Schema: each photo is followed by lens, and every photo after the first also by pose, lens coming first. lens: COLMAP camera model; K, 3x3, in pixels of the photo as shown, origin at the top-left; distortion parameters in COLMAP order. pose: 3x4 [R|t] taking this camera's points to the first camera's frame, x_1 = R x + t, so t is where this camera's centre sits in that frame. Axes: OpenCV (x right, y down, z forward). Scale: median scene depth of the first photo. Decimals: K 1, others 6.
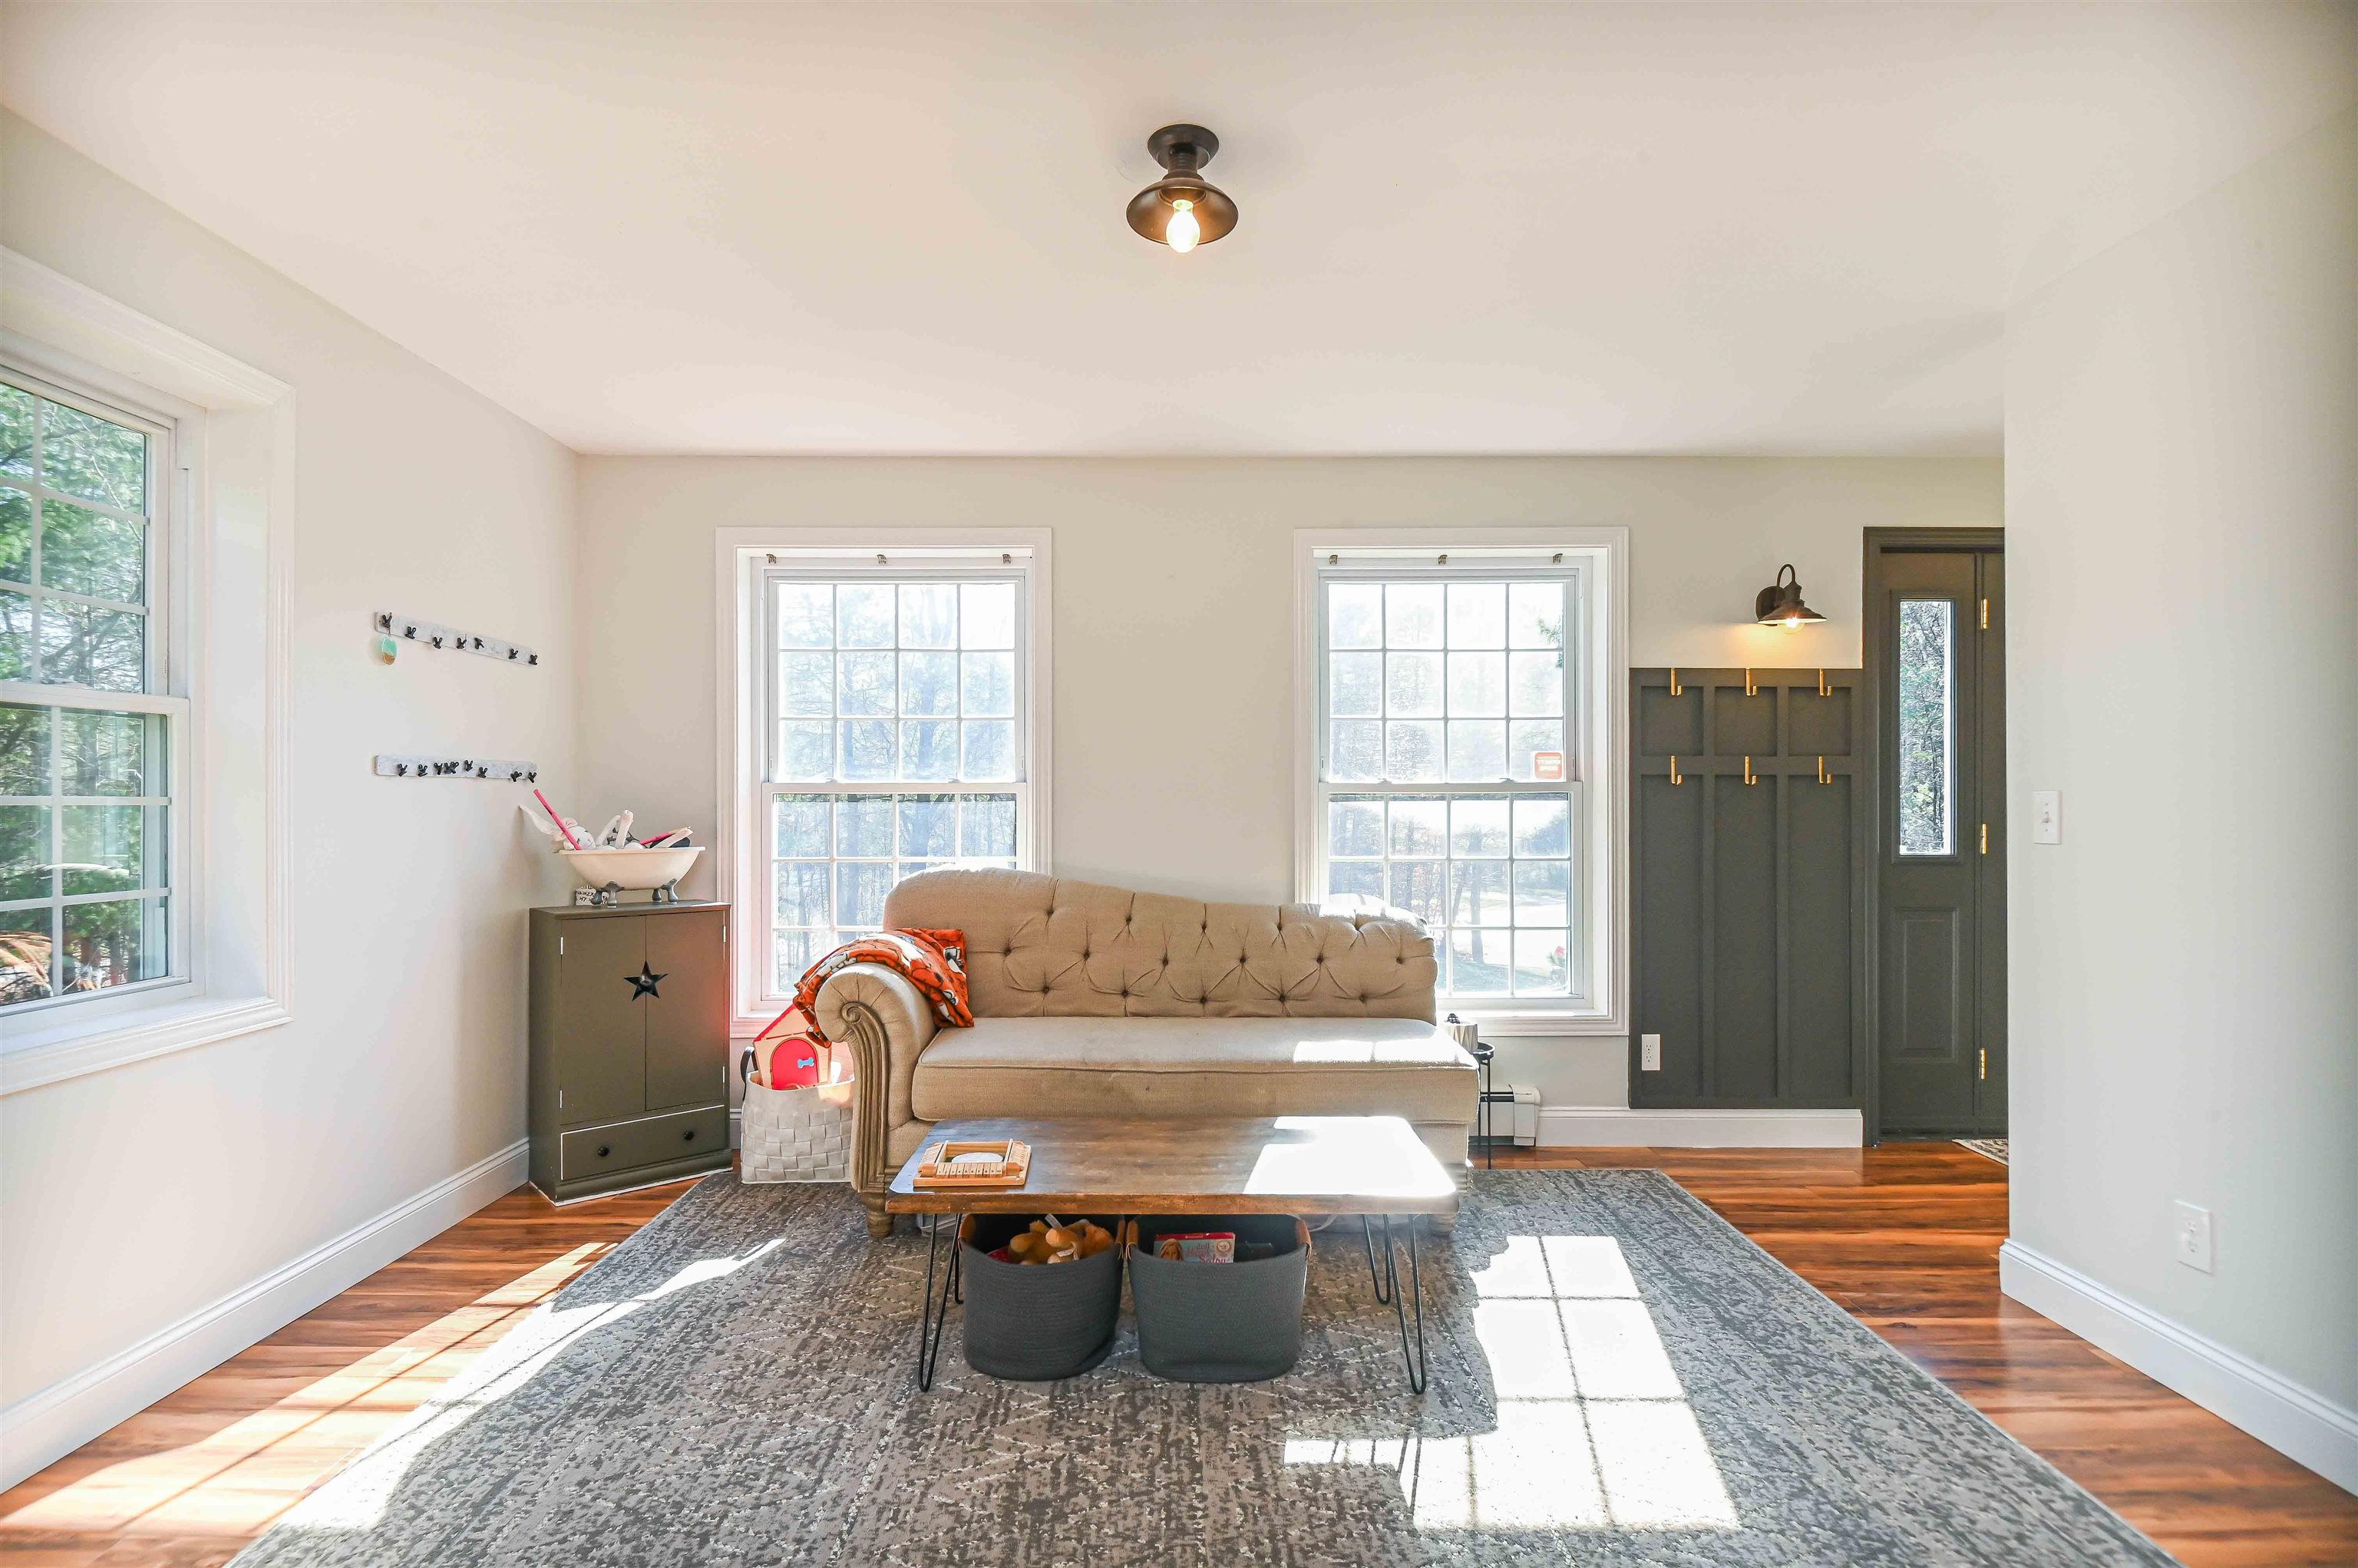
lens RADIAL K [[1198.3, 0, 1179.8], [0, 1198.3, 782.4], [0, 0, 1]] dist [-0.001543, -0.001760]
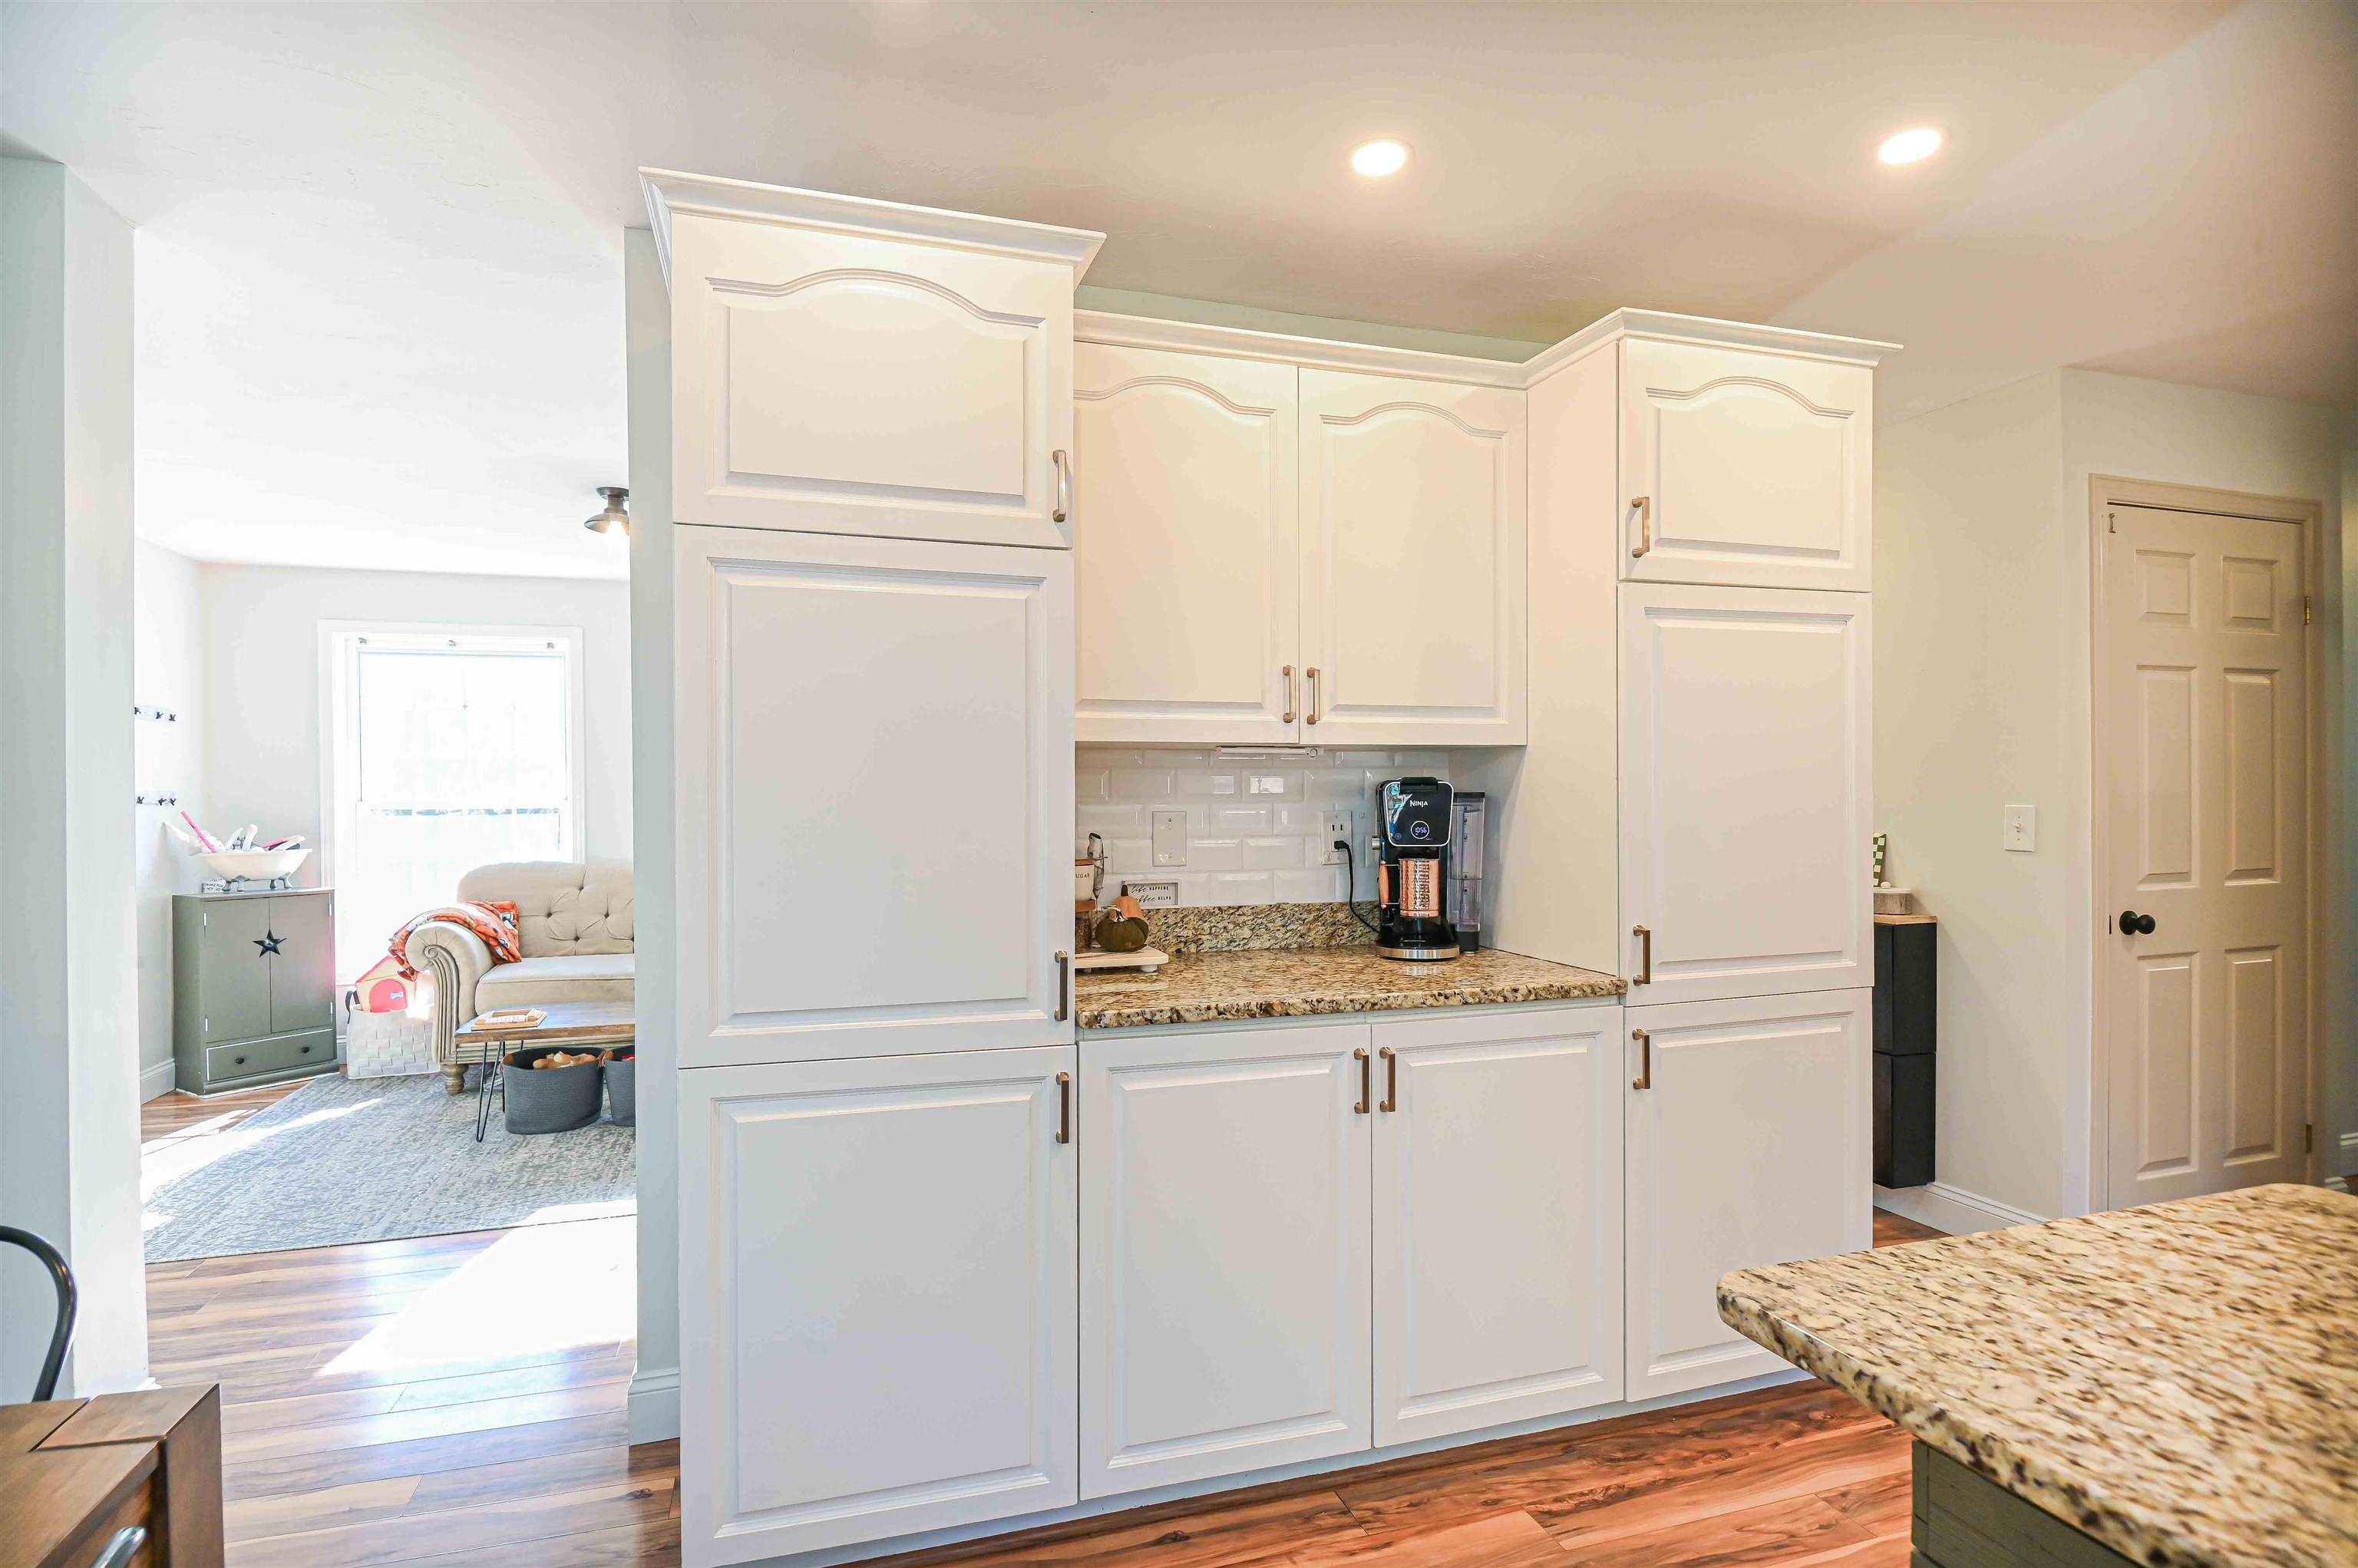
lens RADIAL K [[1198.3, 0, 1166.6], [0, 1198.3, 794.6], [0, 0, 1]] dist [-0.001543, -0.001760]
pose [[0.959563, -0.005974, 0.281430, 0.184114], [0.001222, 0.999854, 0.017056, -0.035533], [-0.281491, -0.016023, 0.959430, -0.679609]]
